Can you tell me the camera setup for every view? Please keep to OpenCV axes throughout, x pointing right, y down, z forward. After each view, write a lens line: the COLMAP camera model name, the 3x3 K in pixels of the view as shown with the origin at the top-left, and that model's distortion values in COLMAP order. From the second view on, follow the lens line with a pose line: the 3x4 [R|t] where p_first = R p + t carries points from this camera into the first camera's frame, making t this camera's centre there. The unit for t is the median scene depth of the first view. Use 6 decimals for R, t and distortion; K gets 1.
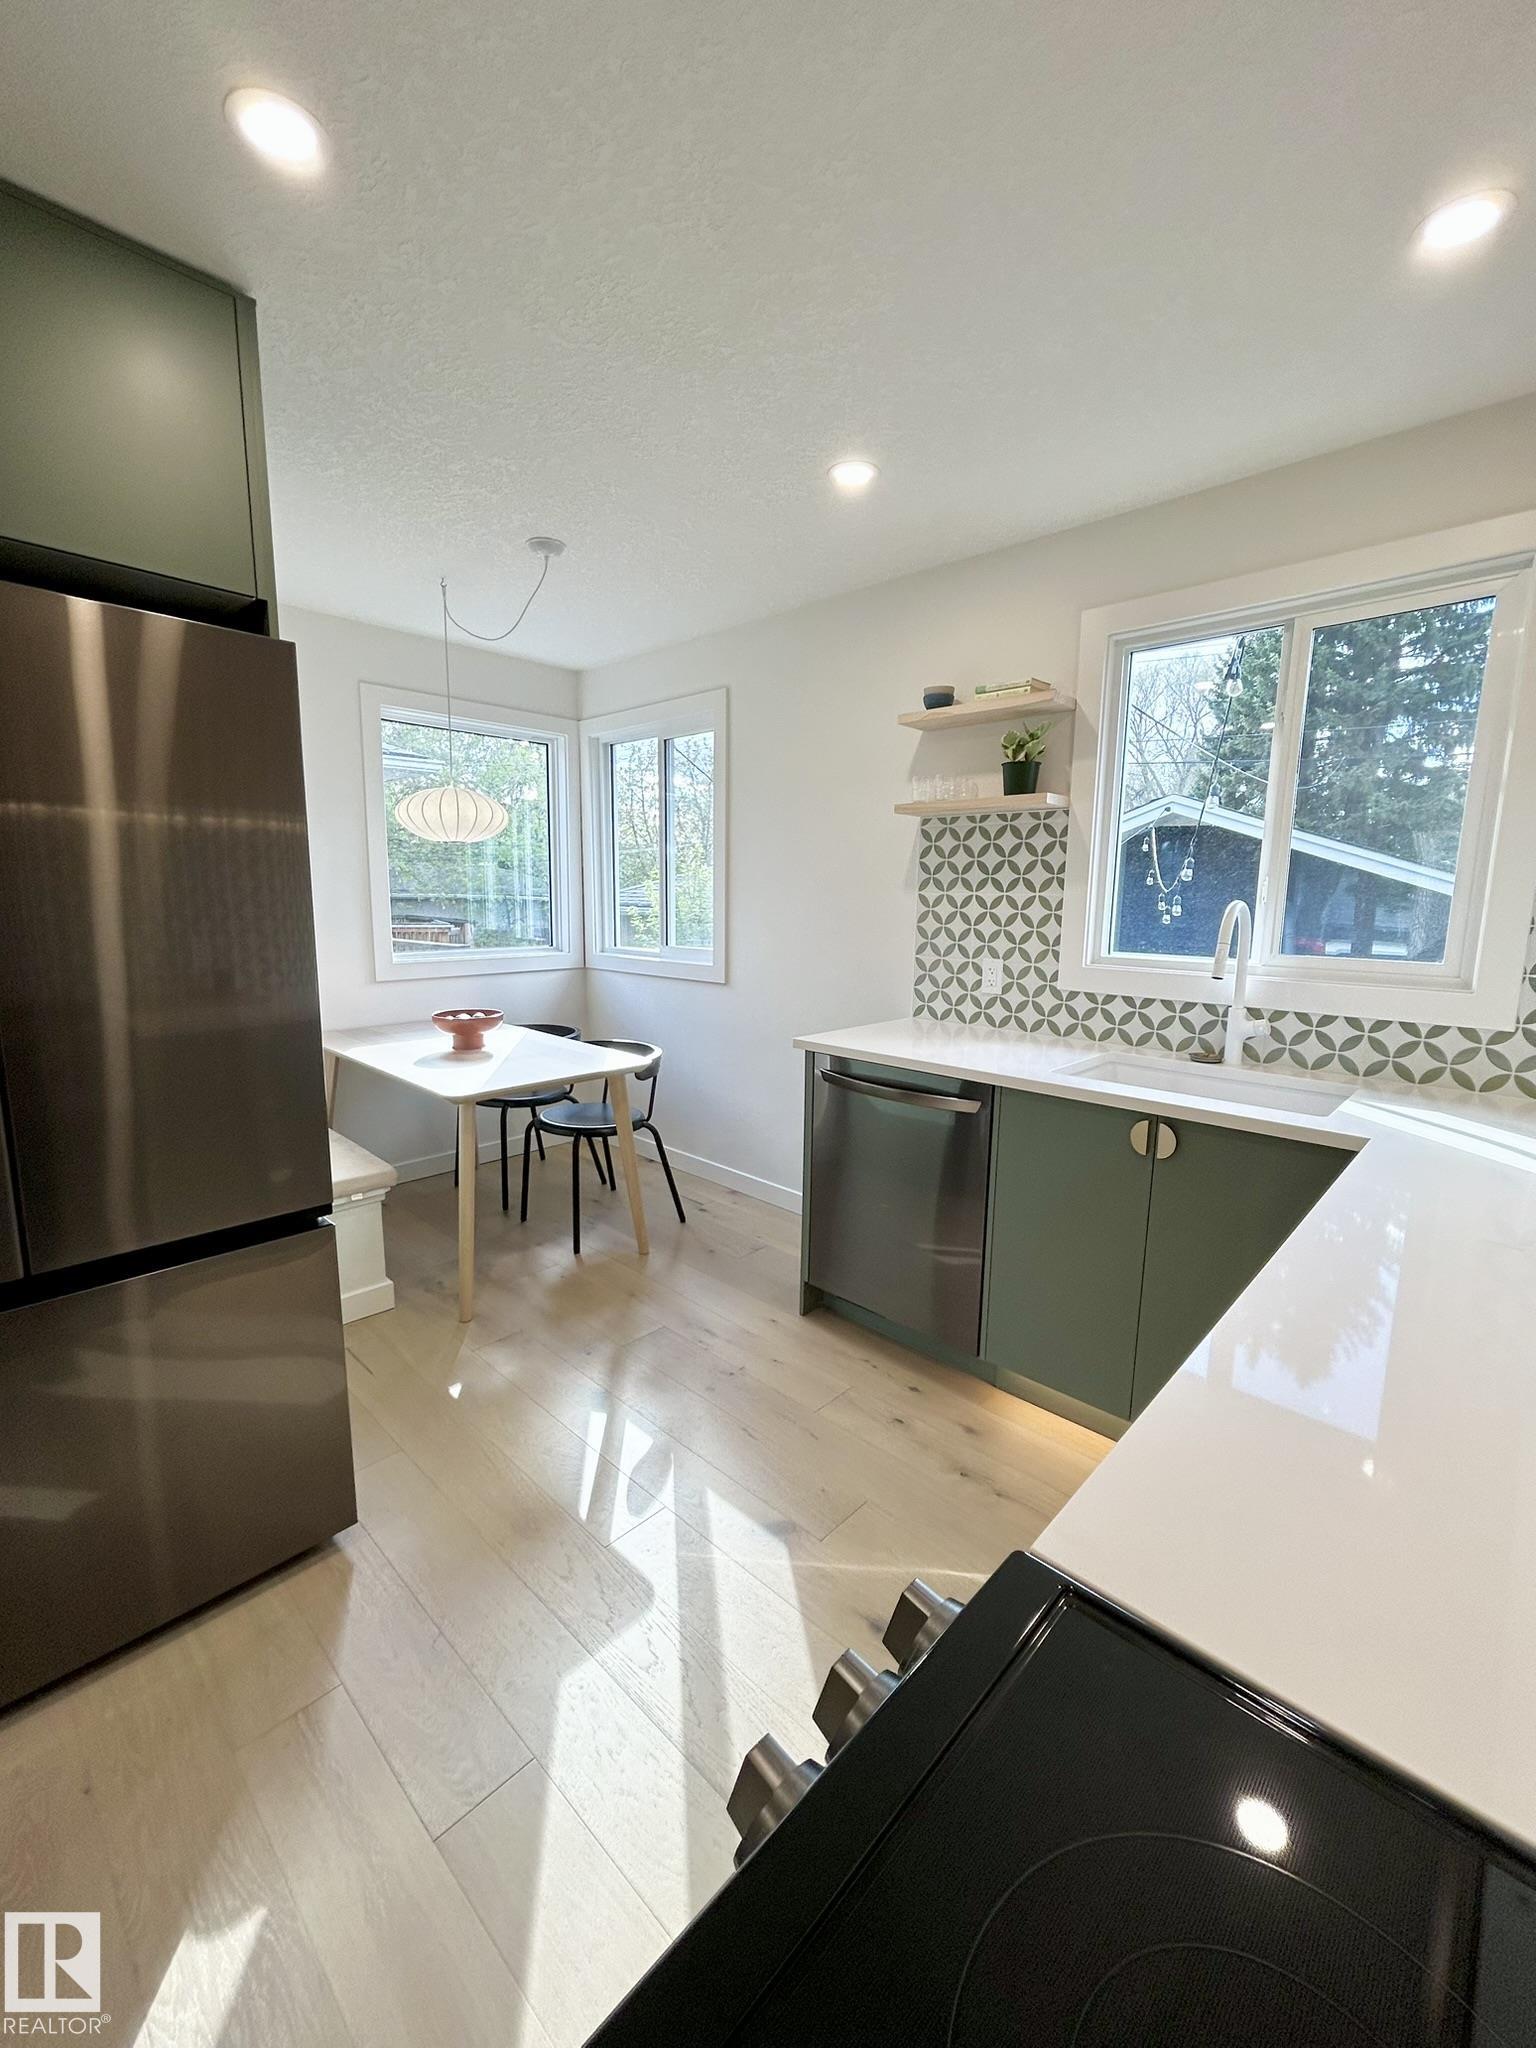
lens RADIAL K [[831.0, 0, 768.7], [0, 831.0, 1025.5], [0, 0, 1]] dist [-0.002620, 0.000822]
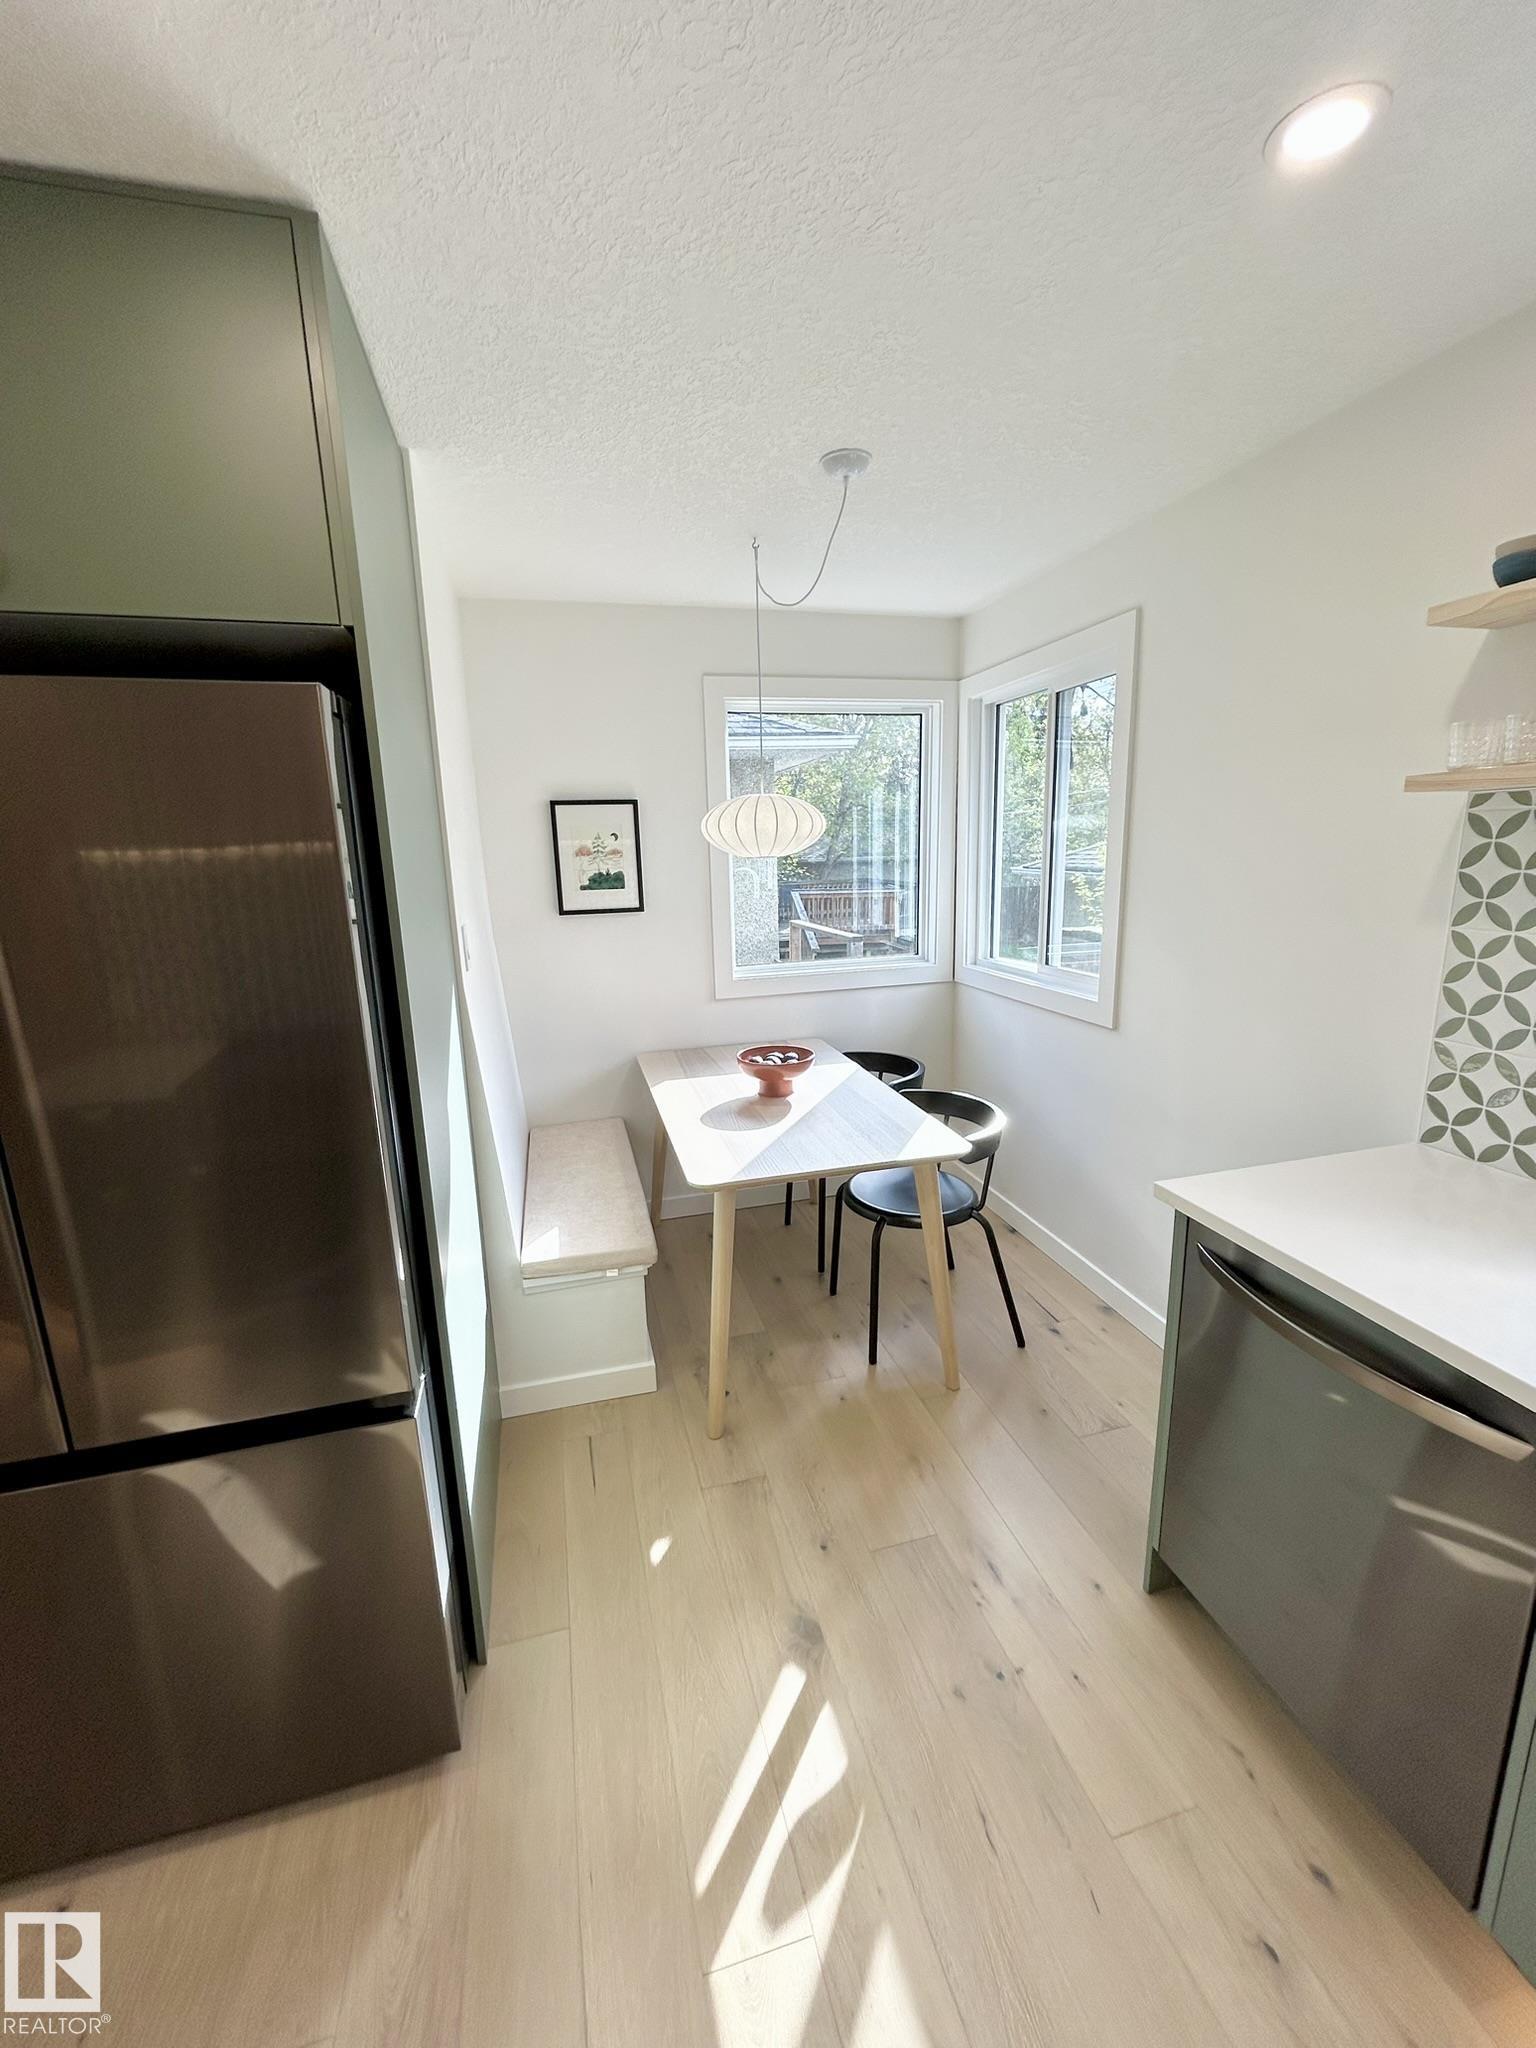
lens RADIAL K [[831.0, 0, 767.0], [0, 831.0, 1025.3], [0, 0, 1]] dist [-0.002620, 0.000822]
pose [[0.851066, 0.073715, -0.519859, 0.088437], [-0.043540, 0.996594, 0.070035, -0.120523], [0.523251, -0.036970, 0.851377, 0.300675]]
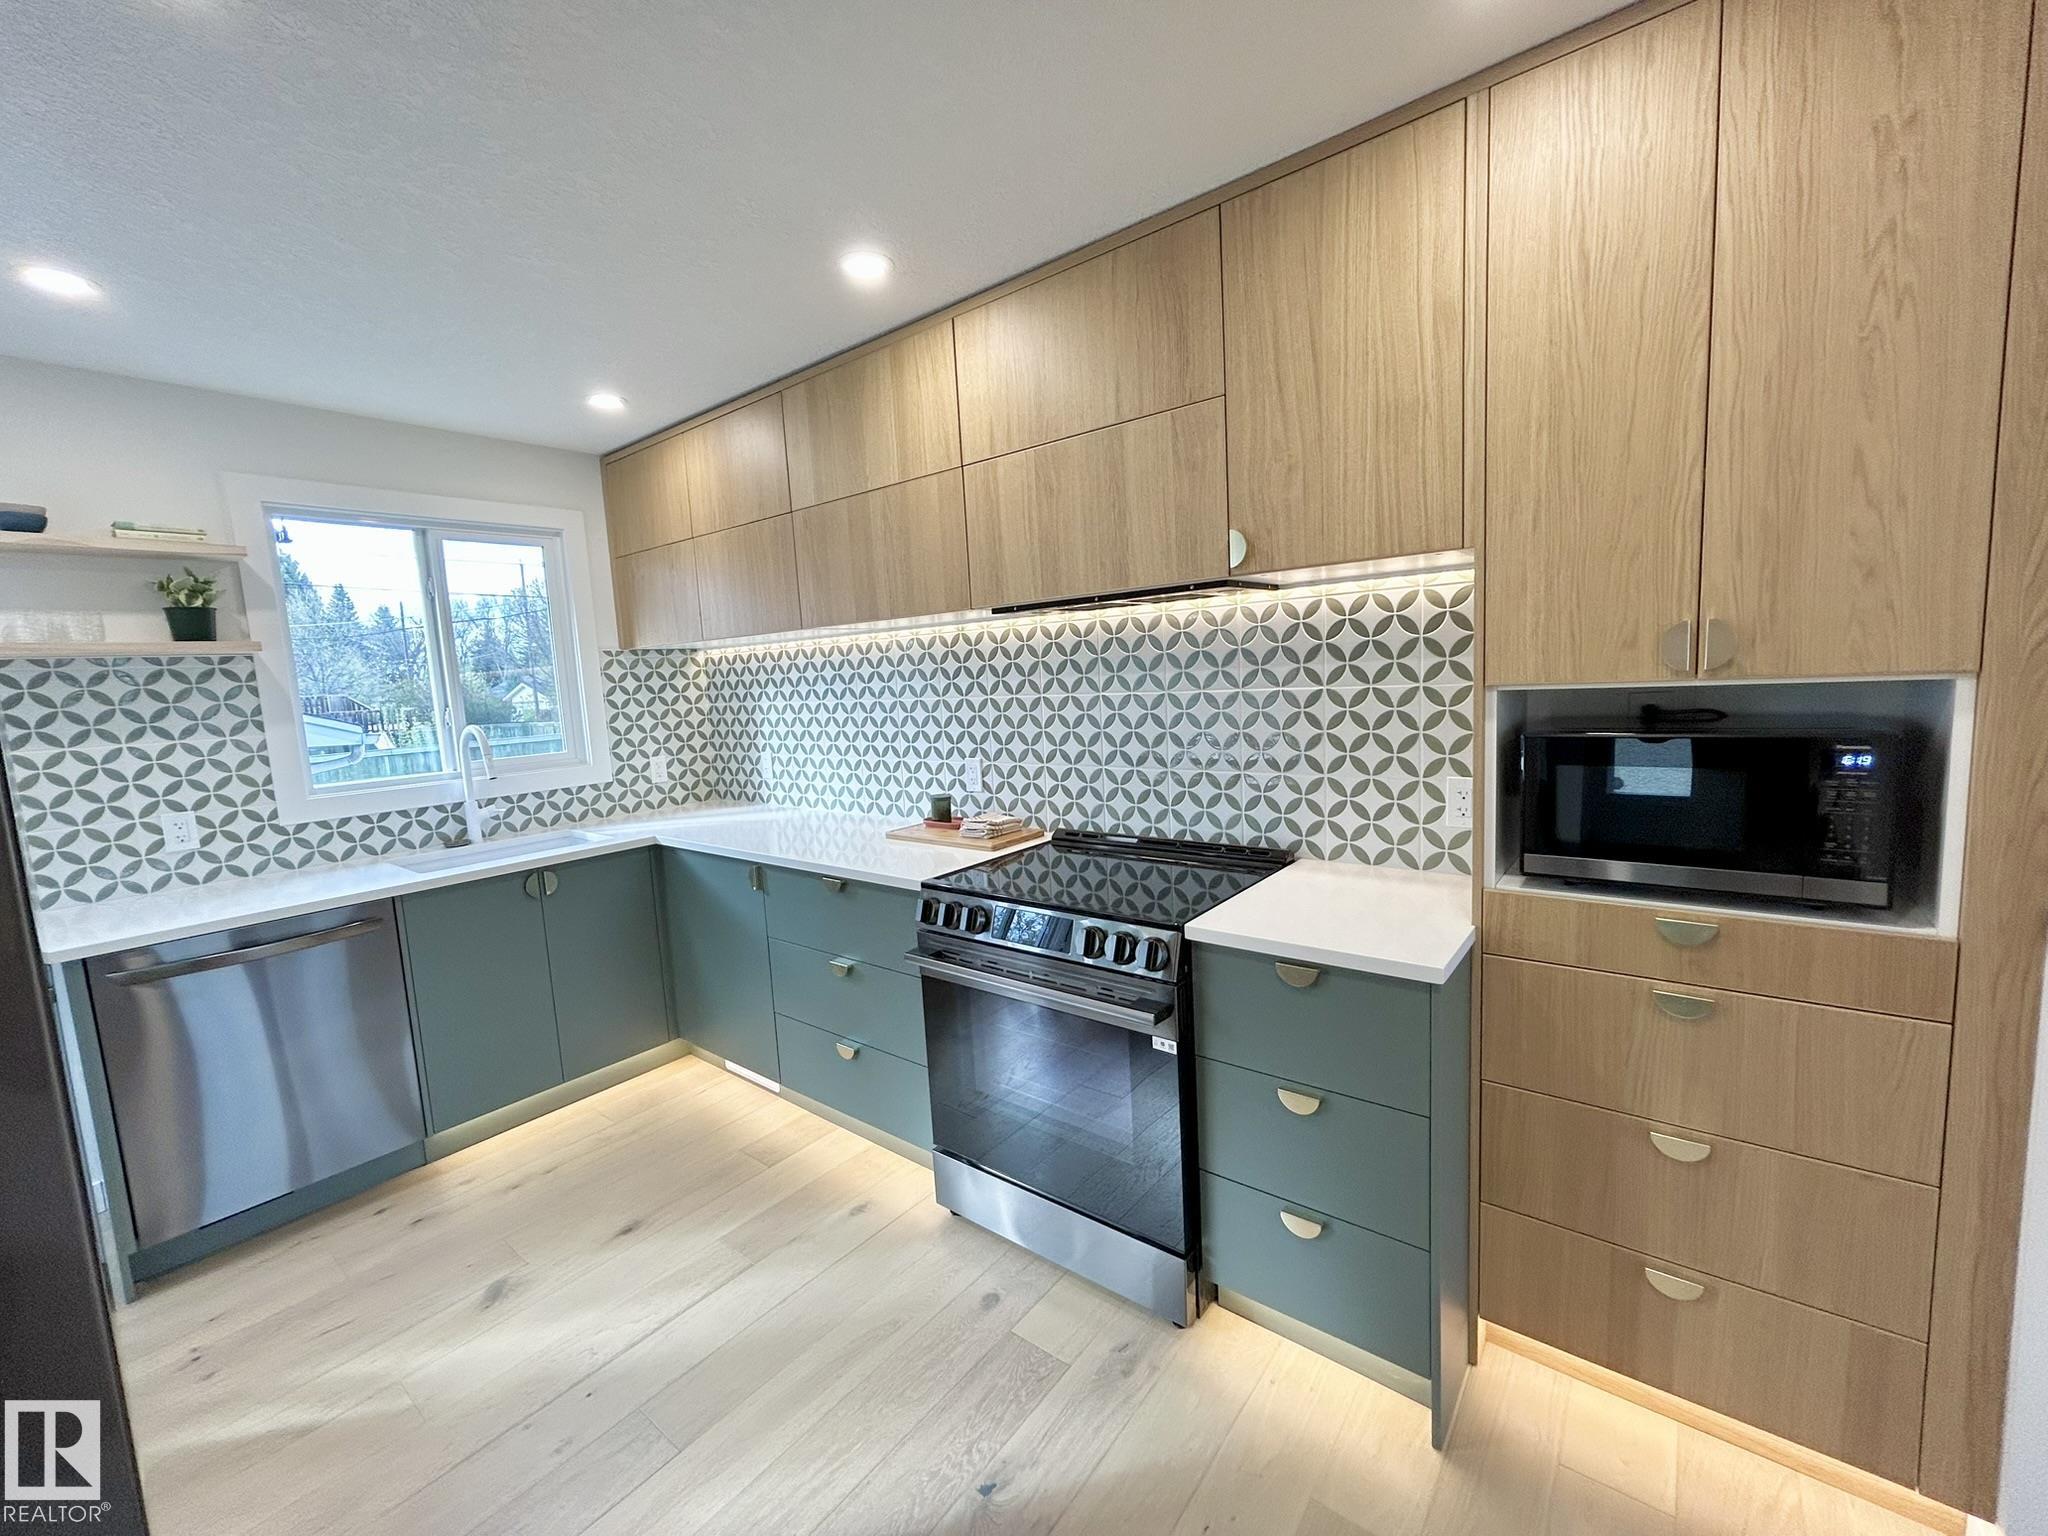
lens RADIAL K [[831.0, 0, 1021.0], [0, 831.0, 770.0], [0, 0, 1]] dist [-0.002620, 0.000822]
pose [[-0.086436, -0.125387, 0.988335, -0.700871], [0.208454, 0.967813, 0.141014, -0.060677], [-0.974205, 0.218211, -0.057517, 0.136731]]
